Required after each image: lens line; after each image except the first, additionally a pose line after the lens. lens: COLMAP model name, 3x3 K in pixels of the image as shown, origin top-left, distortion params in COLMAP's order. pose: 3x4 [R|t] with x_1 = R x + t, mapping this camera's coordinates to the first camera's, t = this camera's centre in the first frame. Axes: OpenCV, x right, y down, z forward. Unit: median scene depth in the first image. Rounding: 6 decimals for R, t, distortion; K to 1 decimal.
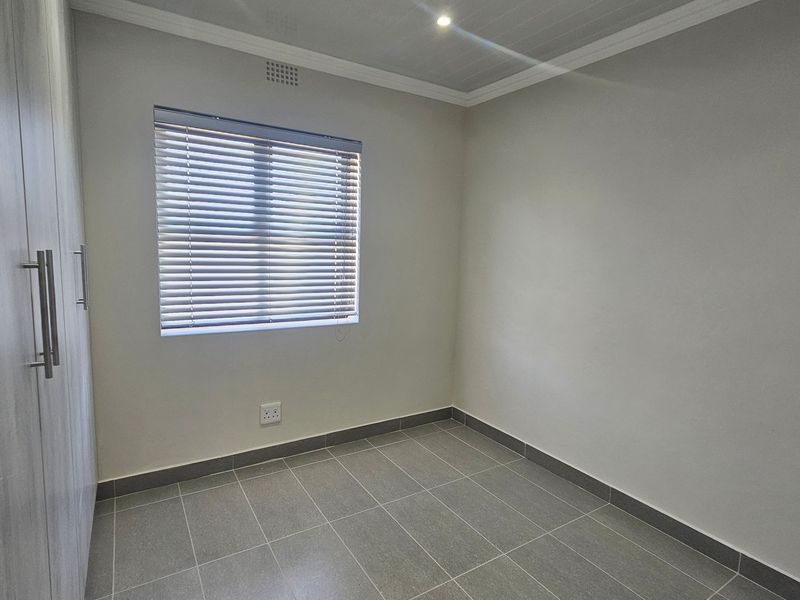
lens RADIAL K [[438.7, 0, 402.9], [0, 438.7, 301.7], [0, 0, 1]] dist [-0.002845, -0.000129]
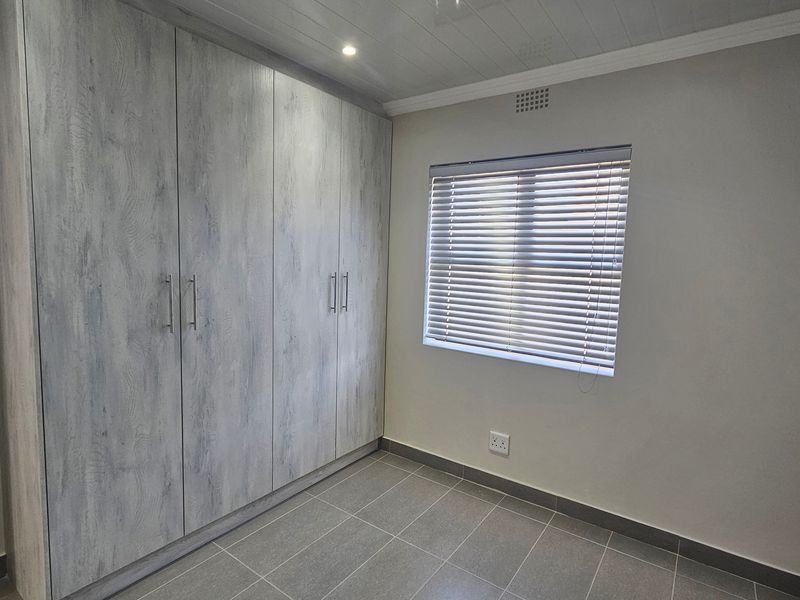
lens RADIAL K [[438.7, 0, 402.9], [0, 438.7, 301.7], [0, 0, 1]] dist [-0.002845, -0.000129]
pose [[0.374239, 0.077541, -0.924085, 0.514029], [-0.137358, 0.990141, 0.027456, -0.059328], [0.917103, 0.116655, 0.381200, 0.386733]]
